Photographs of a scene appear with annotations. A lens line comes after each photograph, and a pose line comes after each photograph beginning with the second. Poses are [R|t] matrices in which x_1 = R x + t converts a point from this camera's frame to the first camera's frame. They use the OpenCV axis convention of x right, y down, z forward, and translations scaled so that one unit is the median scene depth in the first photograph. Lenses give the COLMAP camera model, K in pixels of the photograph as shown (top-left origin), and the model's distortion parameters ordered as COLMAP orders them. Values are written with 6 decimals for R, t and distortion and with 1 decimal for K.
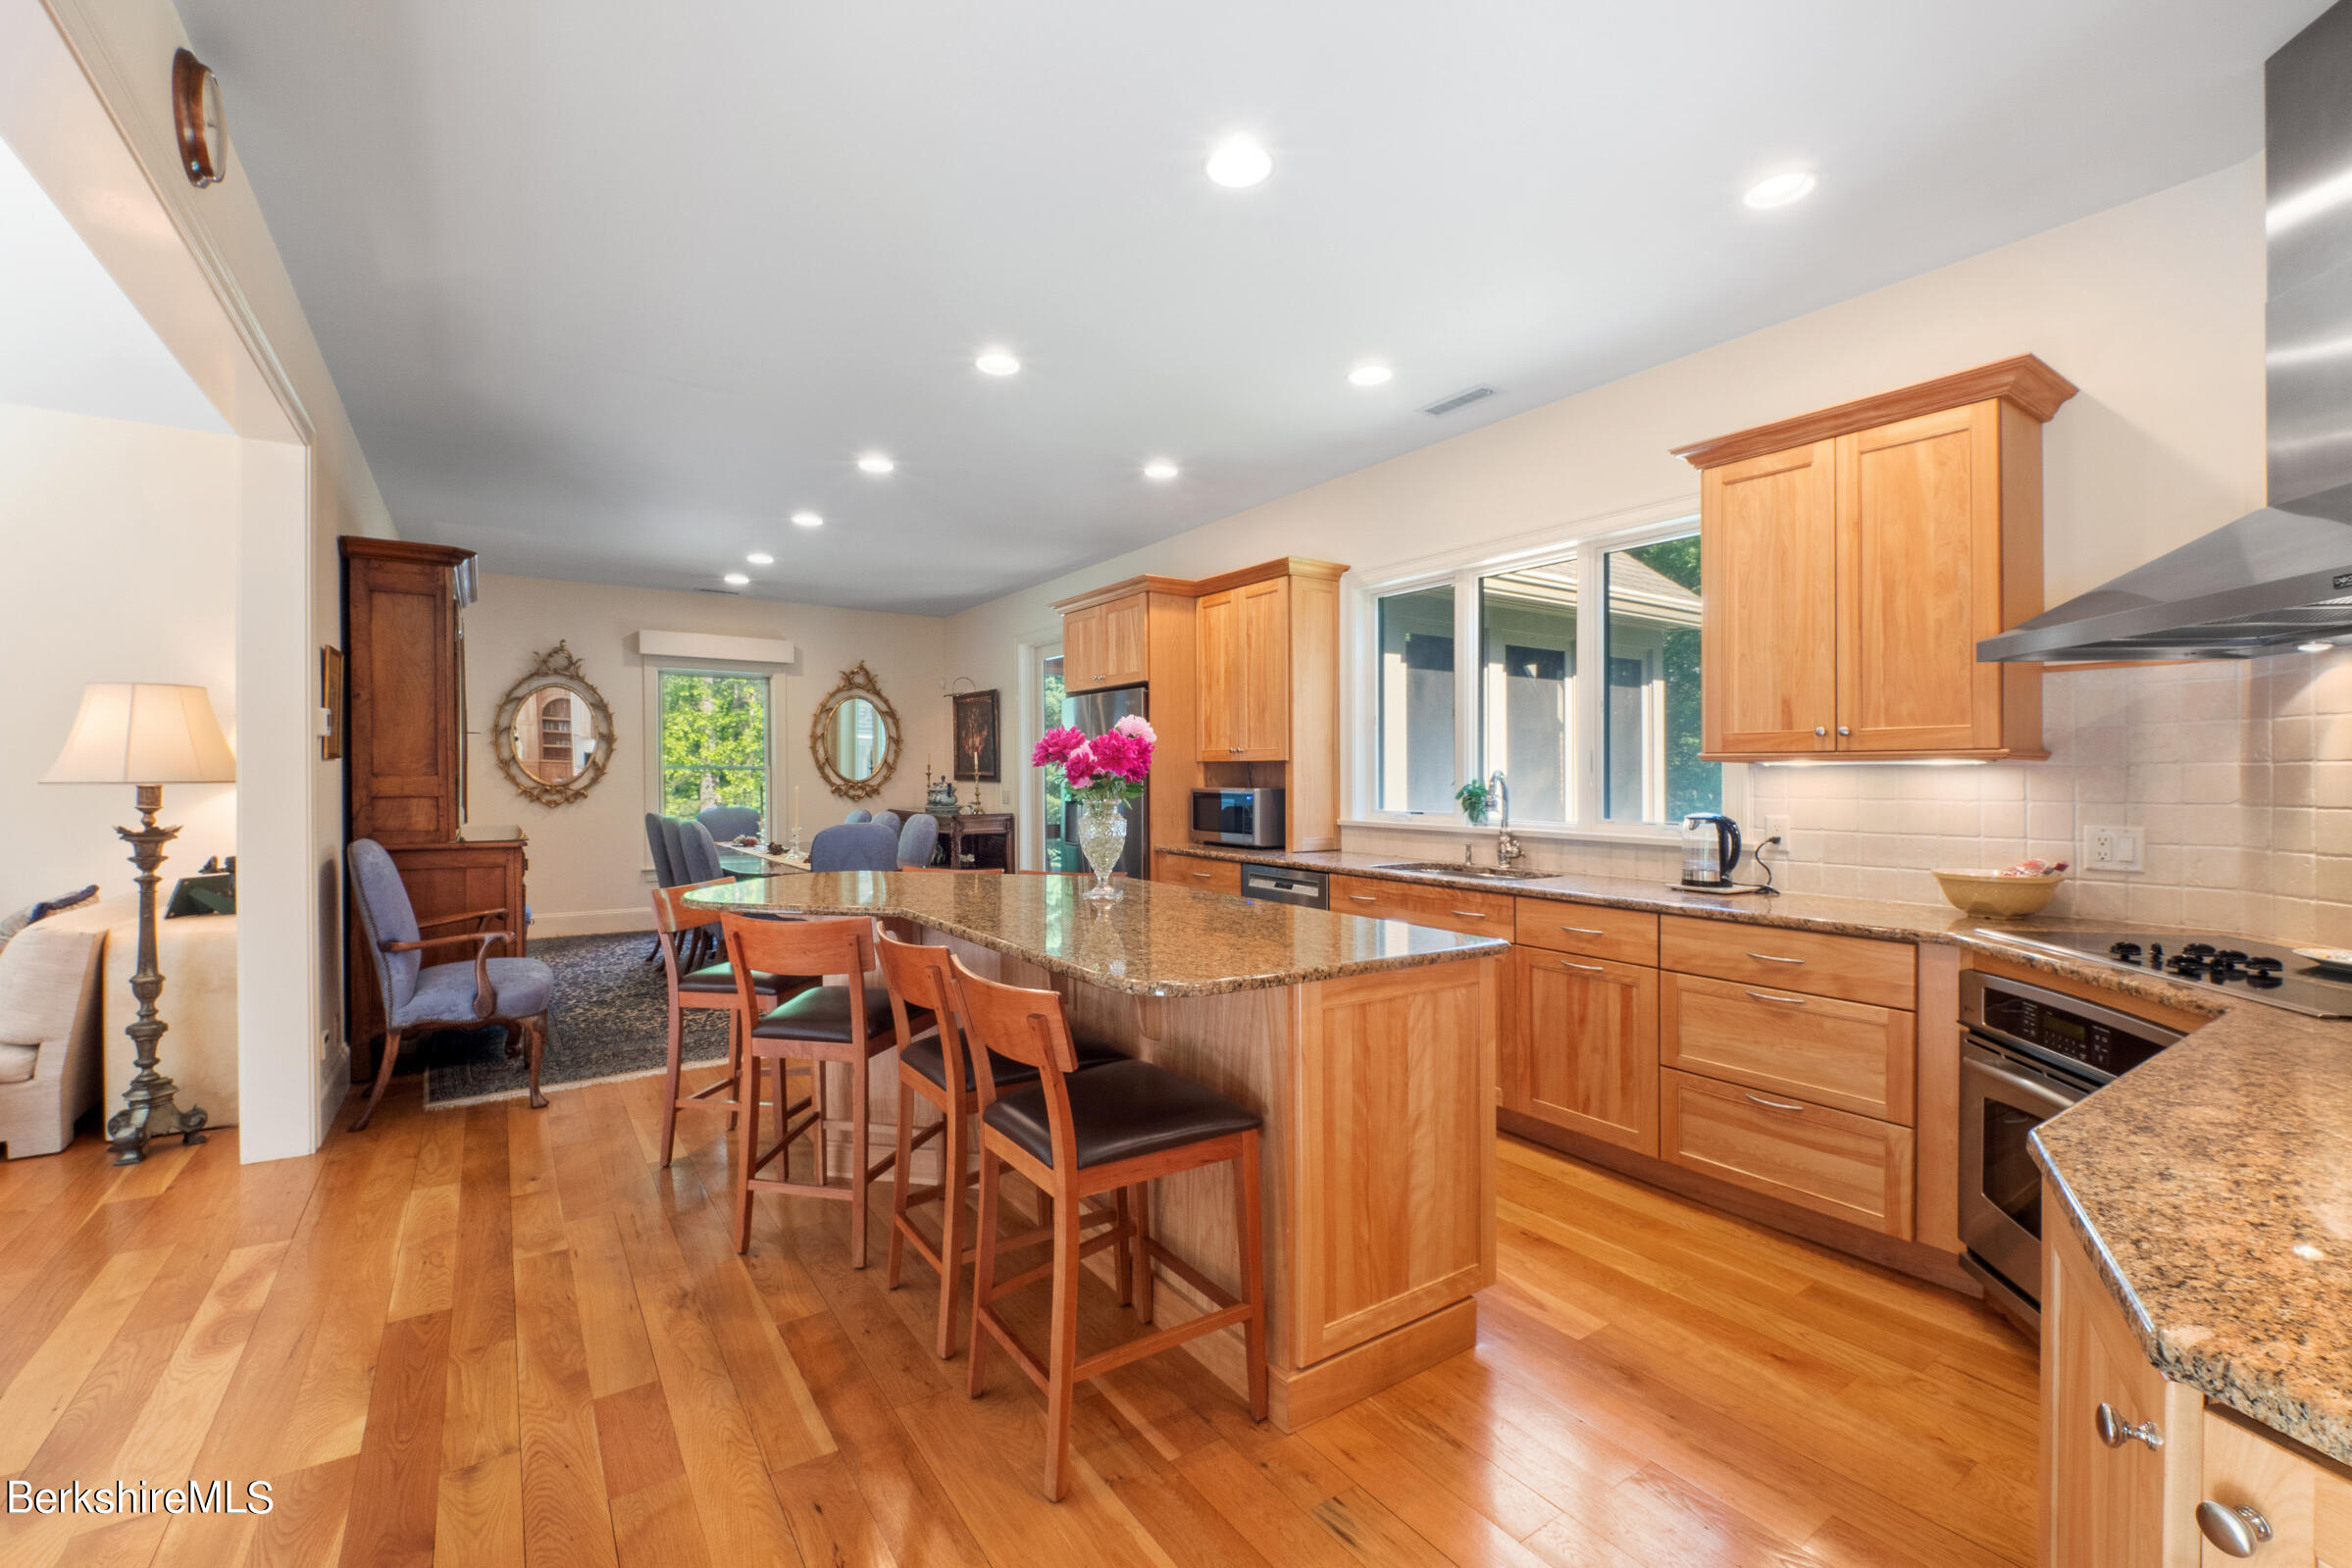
lens RADIAL K [[988.1, 0, 1168.5], [0, 988.1, 784.3], [0, 0, 1]] dist [0.001190, -0.002982]
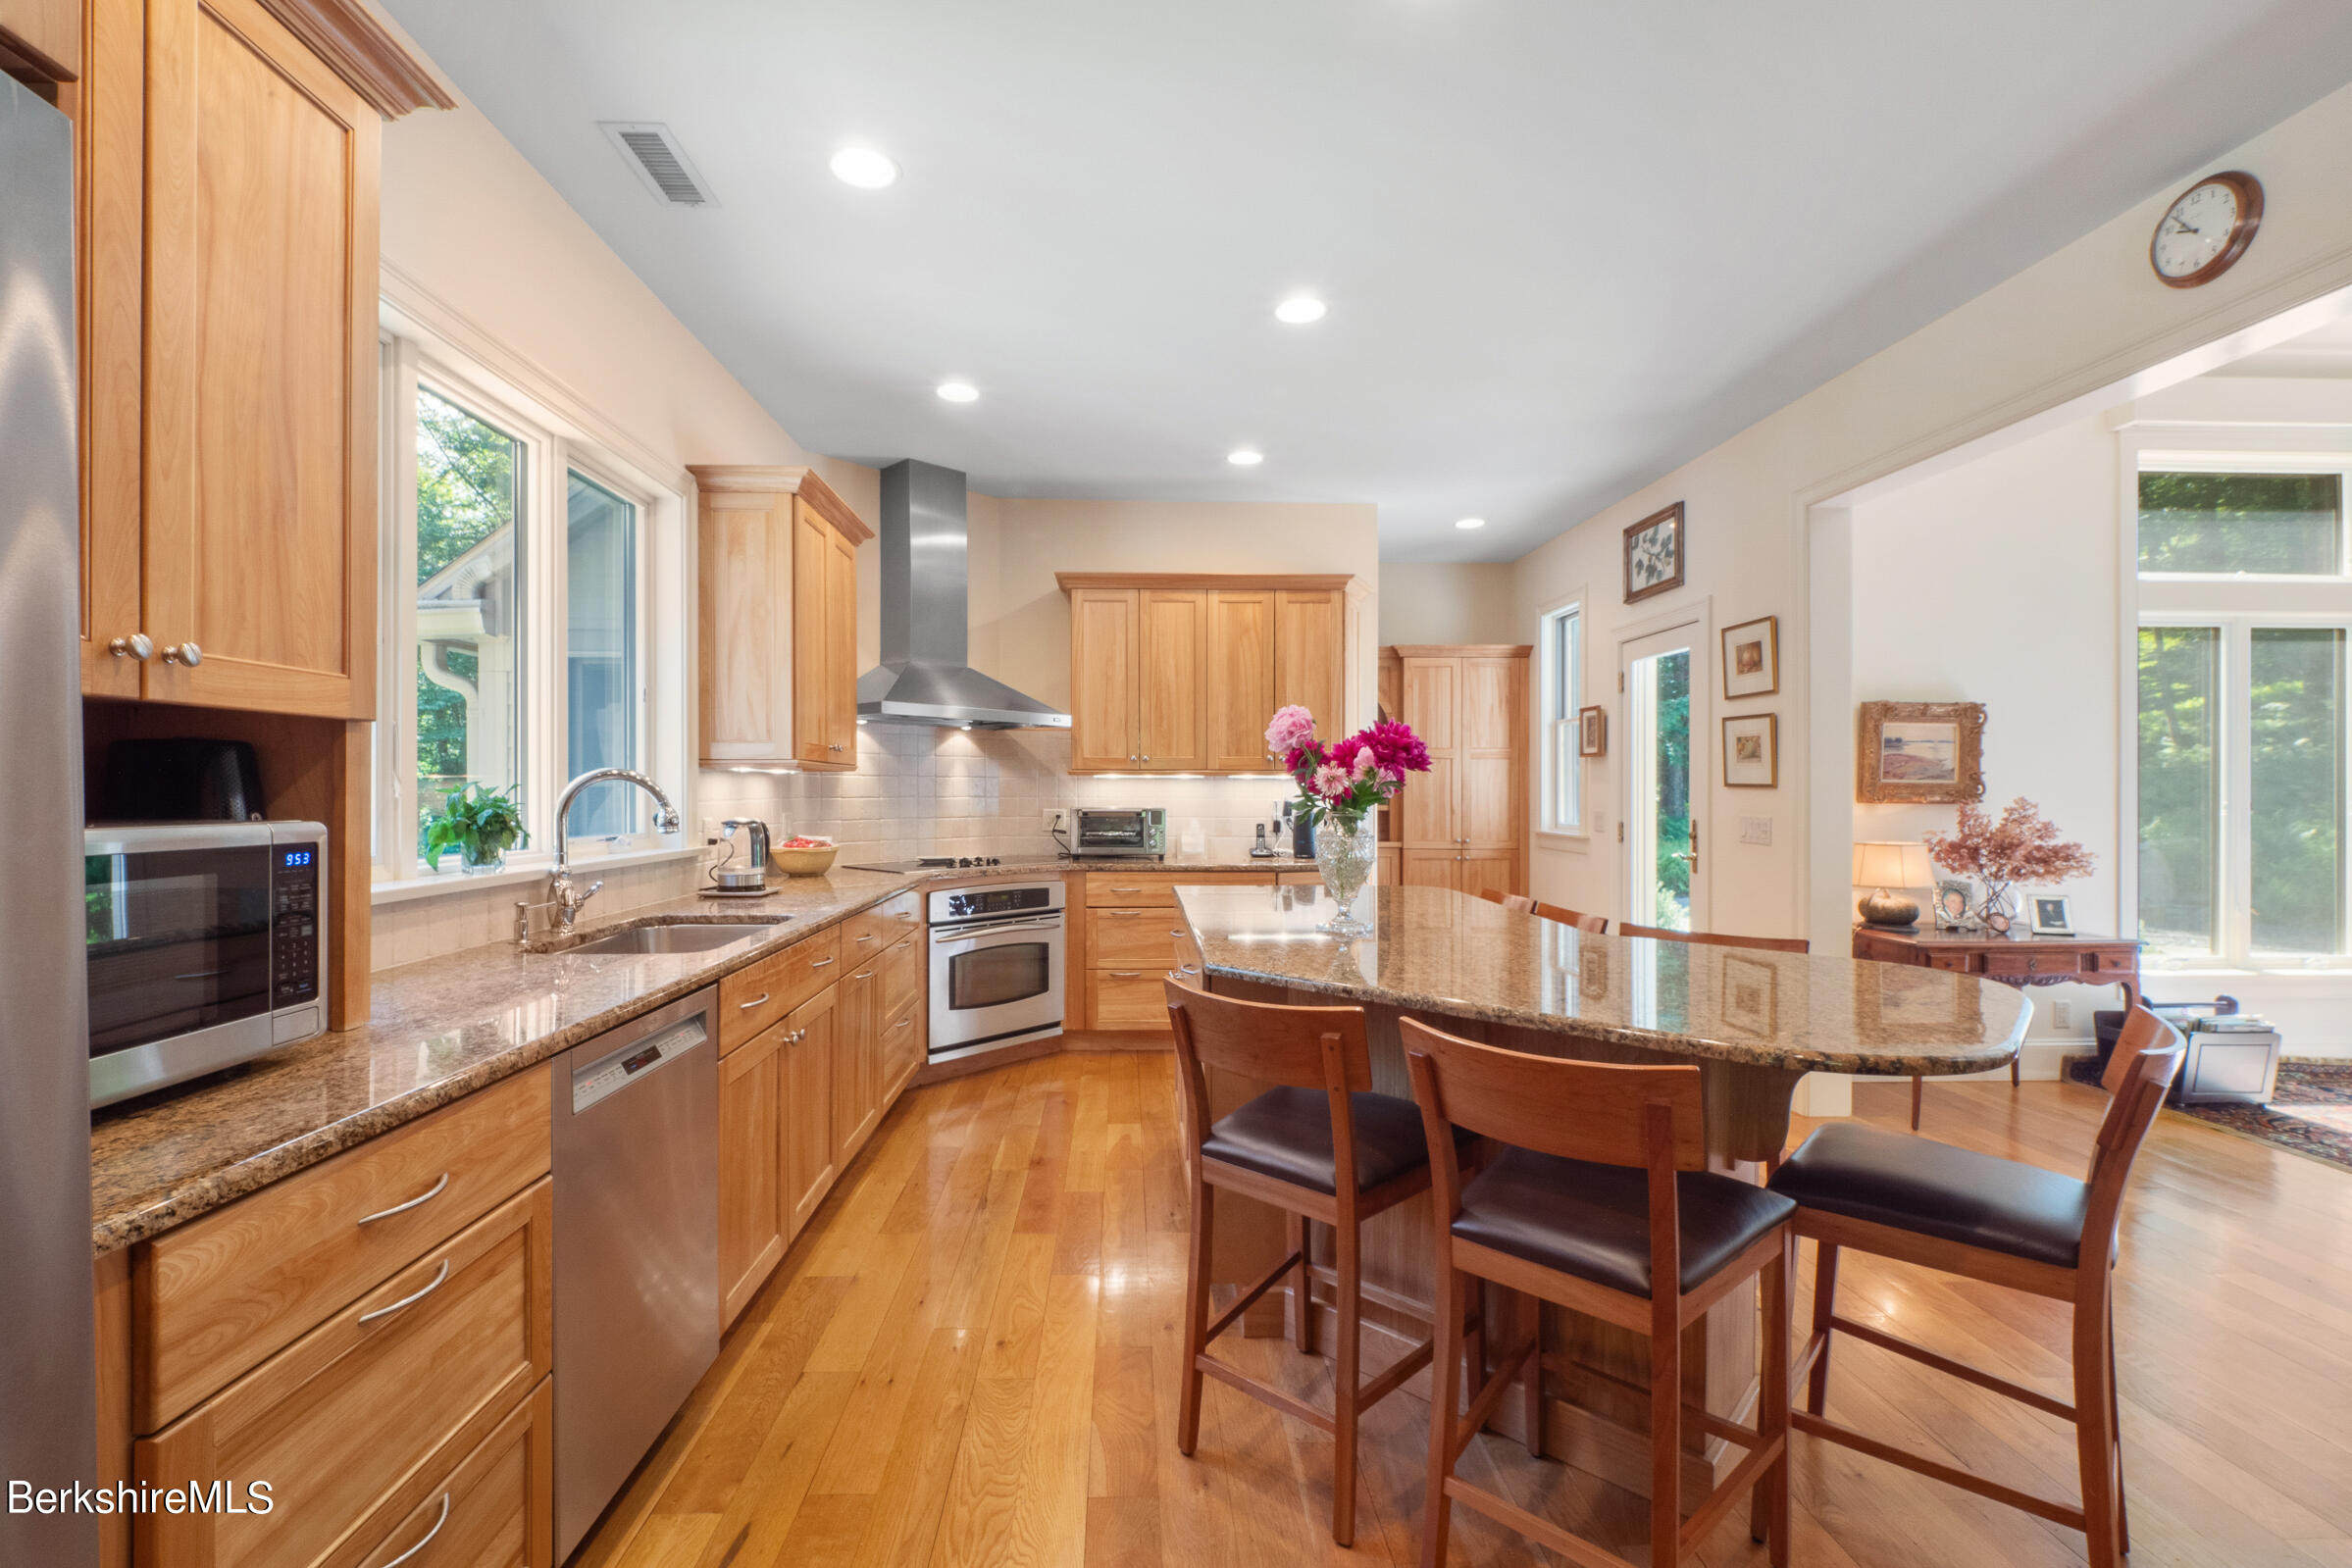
lens RADIAL K [[988.1, 0, 1110.5], [0, 988.1, 782.6], [0, 0, 1]] dist [0.001190, -0.002982]
pose [[-0.821877, -0.004903, 0.569644, -0.209209], [-0.004274, 0.999988, 0.002440, -0.006675], [-0.569650, -0.000429, -0.821888, 0.996898]]
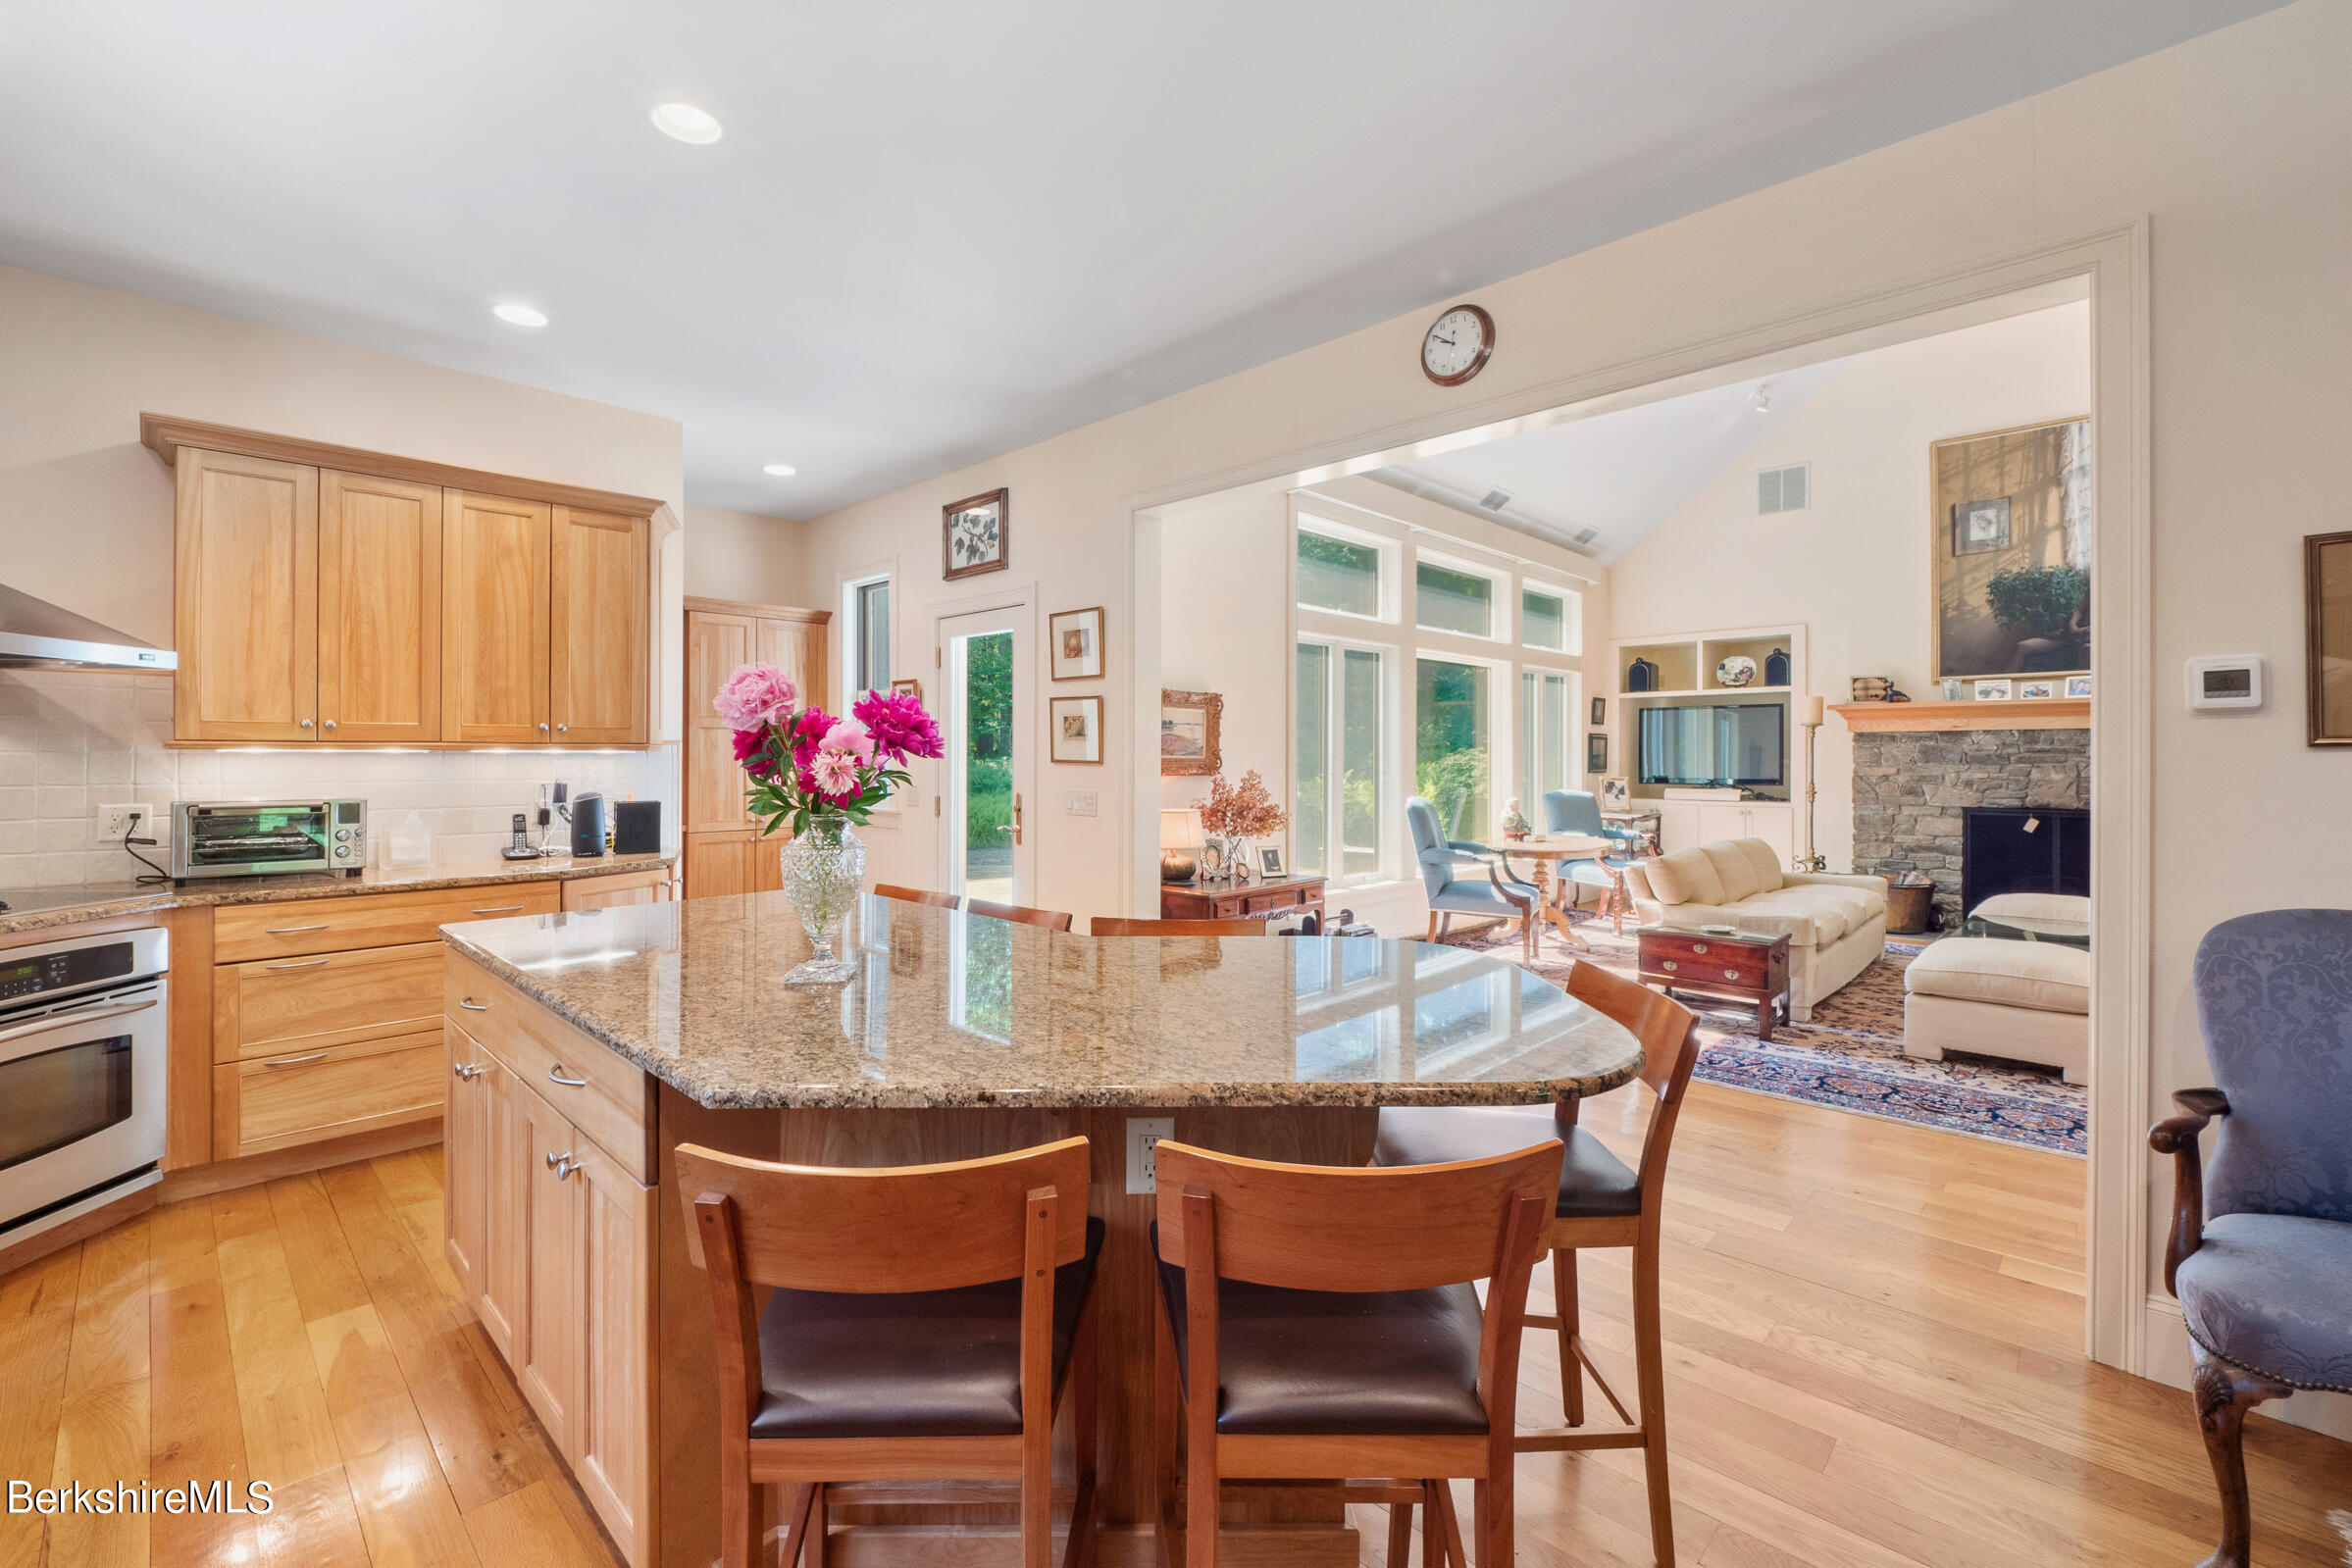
lens RADIAL K [[988.1, 0, 1140.3], [0, 988.1, 751.2], [0, 0, 1]] dist [0.001190, -0.002982]
pose [[-0.982886, -0.005574, -0.184131, -0.090078], [-0.005815, 0.999983, 0.000771, -0.014011], [0.184124, 0.001828, -0.982901, 0.912135]]
